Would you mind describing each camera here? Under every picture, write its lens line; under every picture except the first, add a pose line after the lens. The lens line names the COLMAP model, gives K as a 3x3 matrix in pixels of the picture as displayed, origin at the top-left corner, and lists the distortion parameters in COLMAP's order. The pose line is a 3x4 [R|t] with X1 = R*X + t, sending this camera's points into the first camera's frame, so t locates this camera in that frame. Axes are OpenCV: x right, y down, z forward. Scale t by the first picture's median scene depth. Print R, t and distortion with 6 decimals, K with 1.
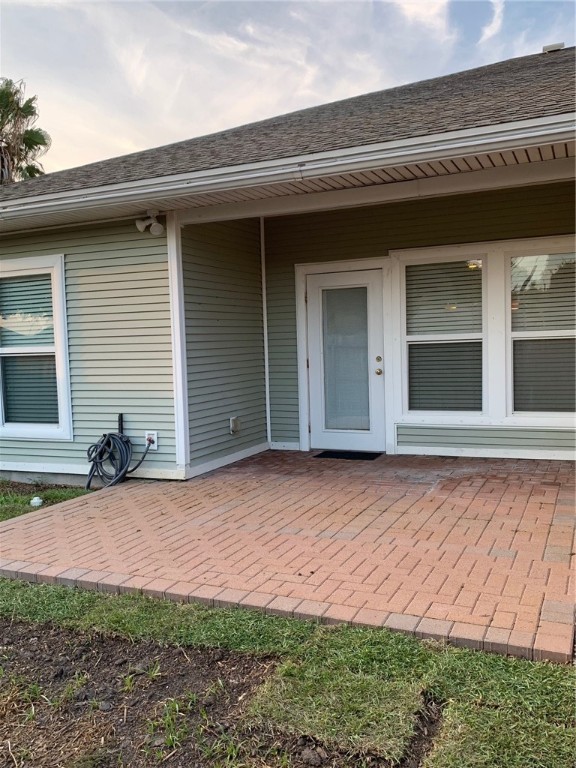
lens RADIAL K [[689.0, 0, 286.0], [0, 689.0, 380.9], [0, 0, 1]] dist [0.122826, -0.161563]
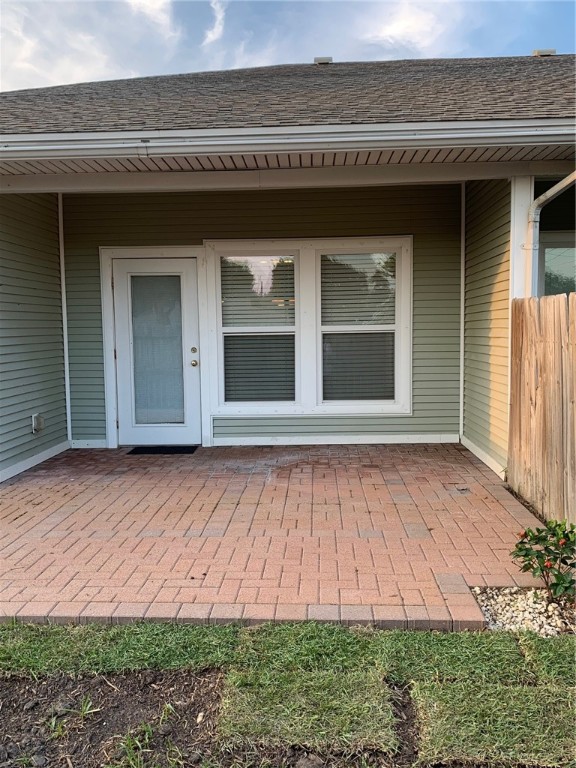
lens RADIAL K [[689.0, 0, 286.0], [0, 689.0, 380.9], [0, 0, 1]] dist [0.122826, -0.161563]
pose [[0.931752, -0.010734, 0.362937, -0.146287], [0.006958, 0.999907, 0.011710, 0.001561], [-0.363029, -0.008386, 0.931740, 0.057586]]
